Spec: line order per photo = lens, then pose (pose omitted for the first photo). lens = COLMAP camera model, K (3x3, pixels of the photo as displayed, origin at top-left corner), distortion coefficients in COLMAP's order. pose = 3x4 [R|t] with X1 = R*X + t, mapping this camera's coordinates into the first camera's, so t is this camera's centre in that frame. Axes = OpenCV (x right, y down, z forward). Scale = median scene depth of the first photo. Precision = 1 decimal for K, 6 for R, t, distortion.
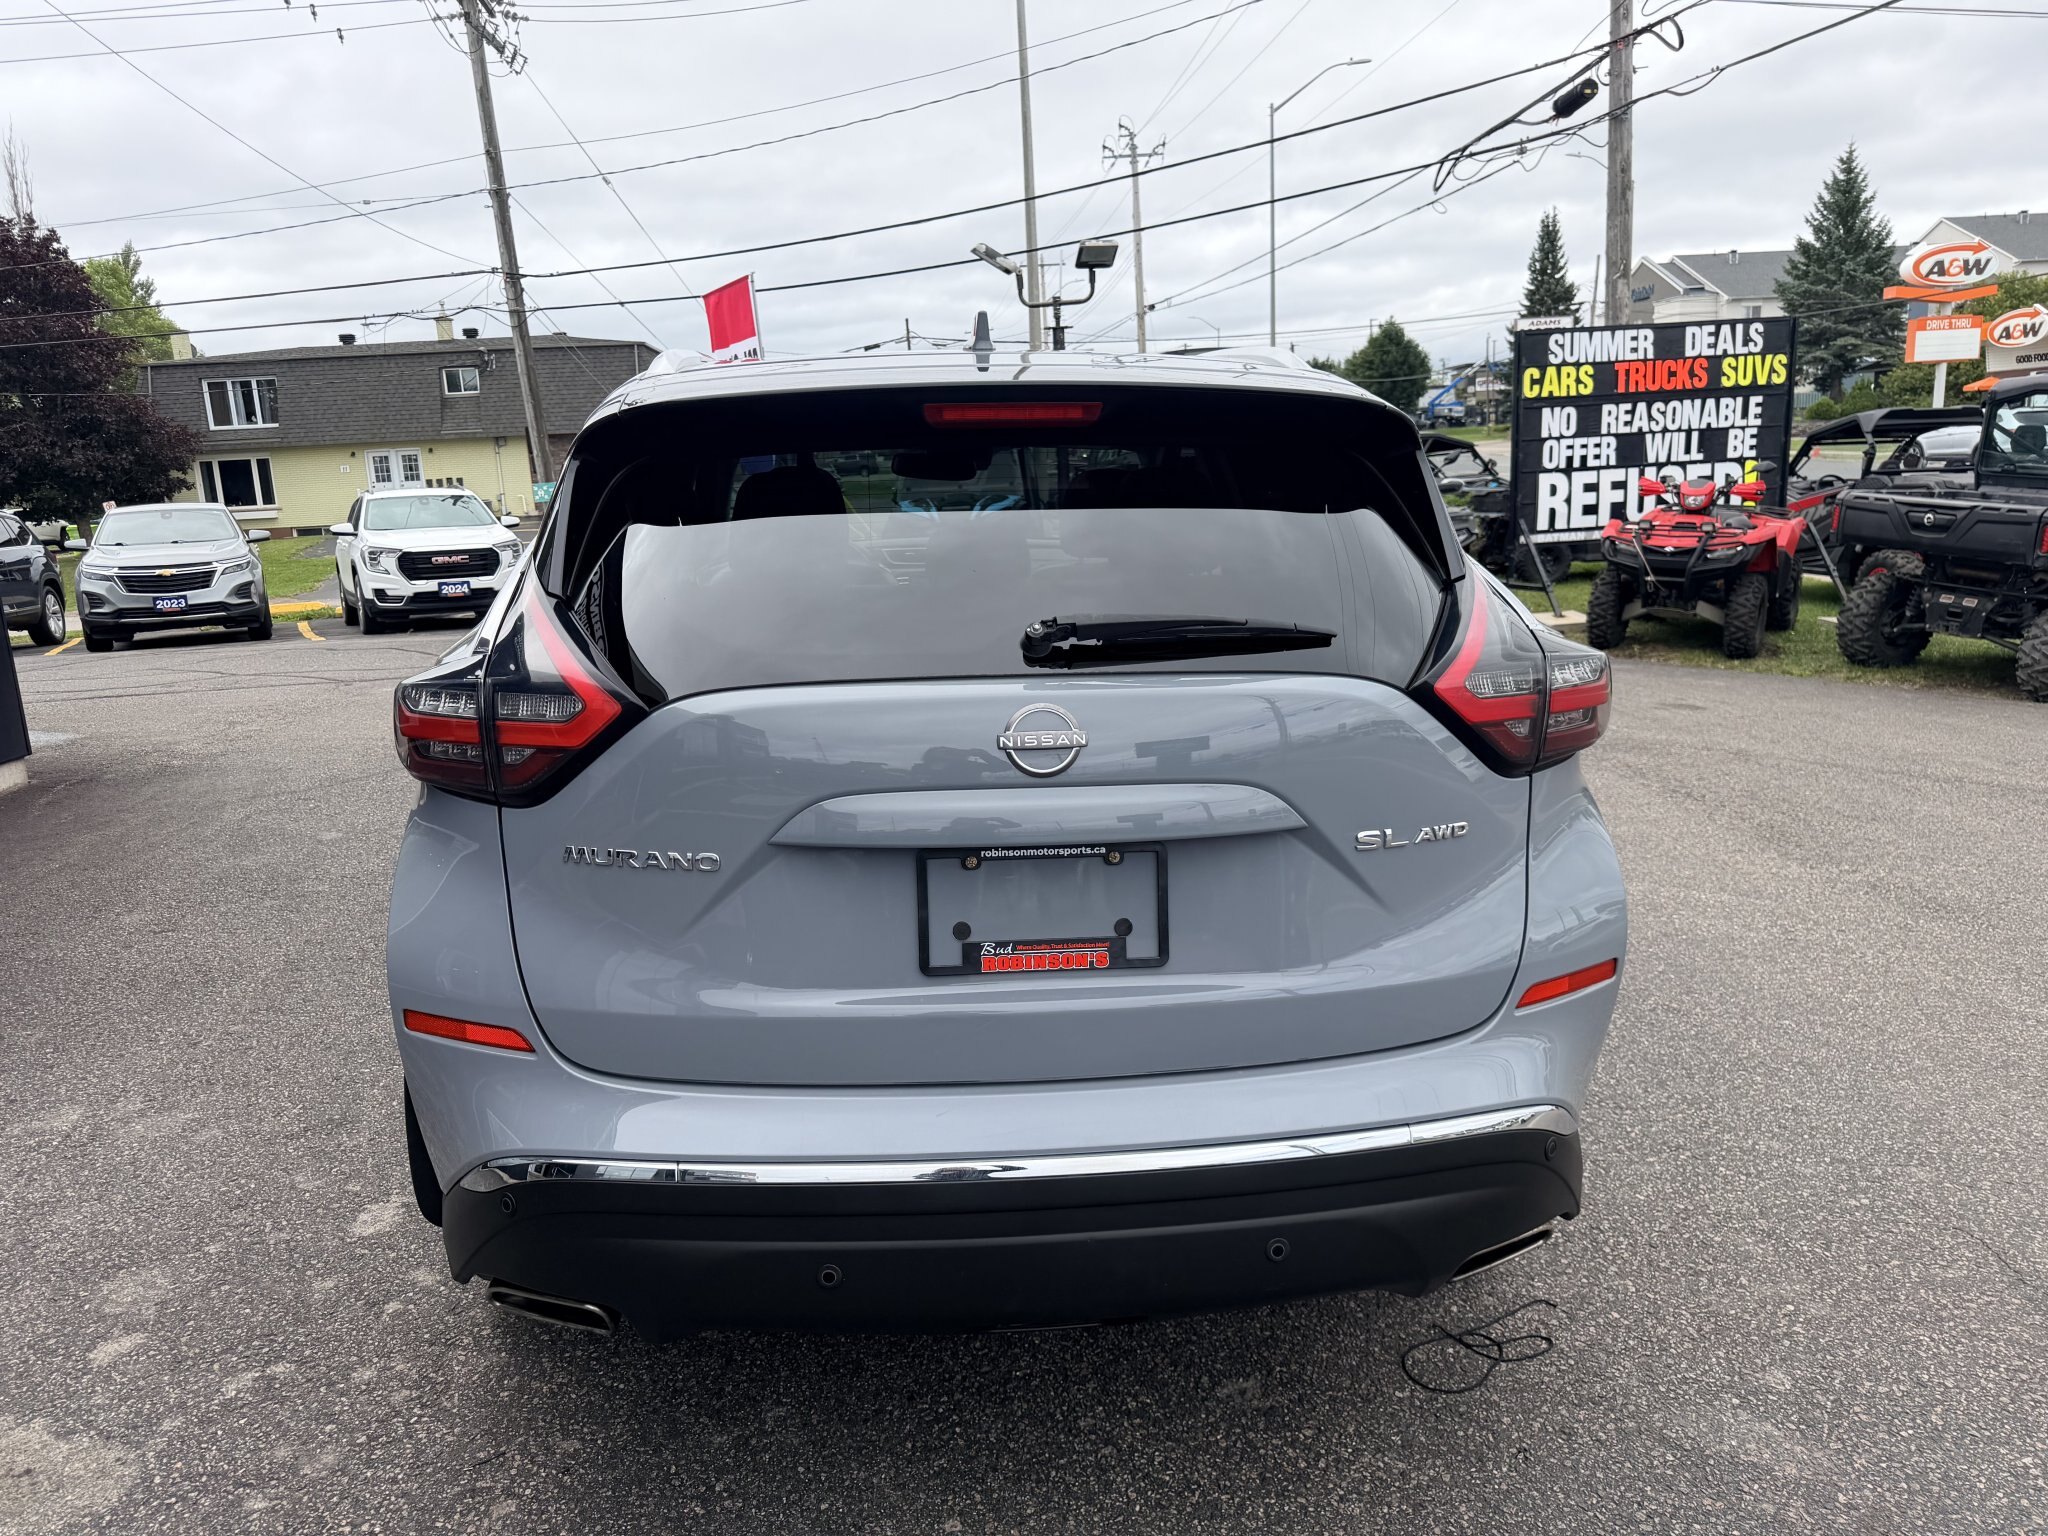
lens RADIAL K [[1490.4, 0, 1024.0], [0, 1490.4, 768.0], [0, 0, 1]] dist [0.004219, 0.001934]
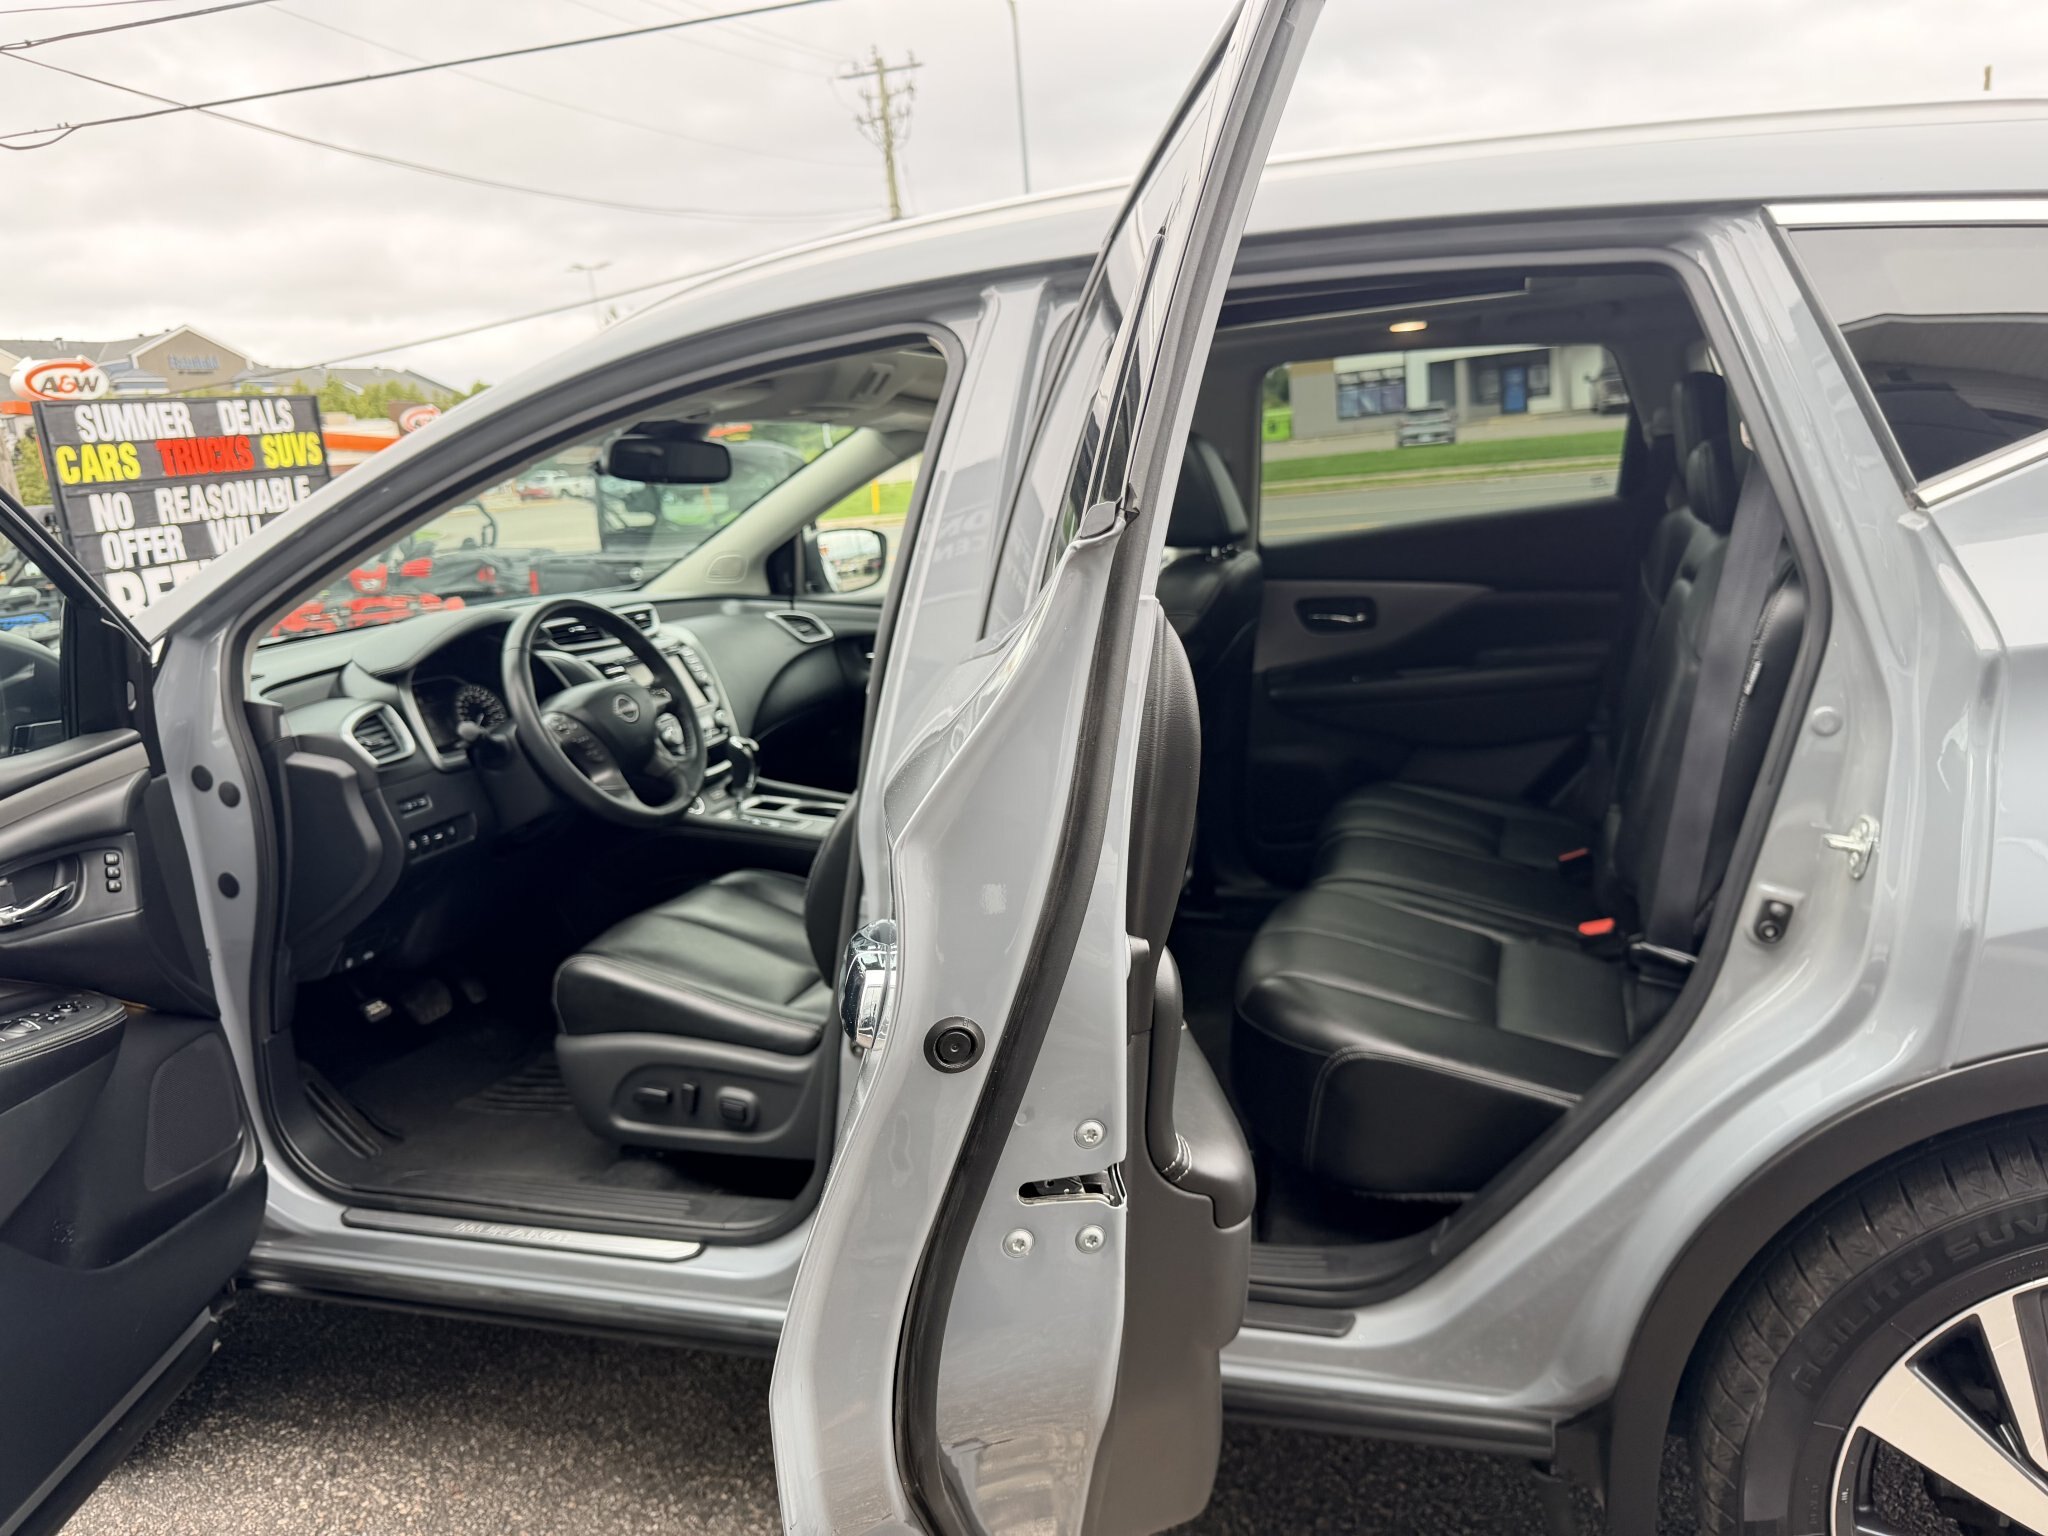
lens RADIAL K [[1477.4, 0, 1024.0], [0, 1477.4, 768.0], [0, 0, 1]] dist [-0.002675, -0.027795]
pose [[0.368618, -0.191009, 0.909745, -0.215279], [0.263737, 0.959936, 0.094684, -0.041857], [-0.891383, 0.205031, 0.404226, 0.258653]]
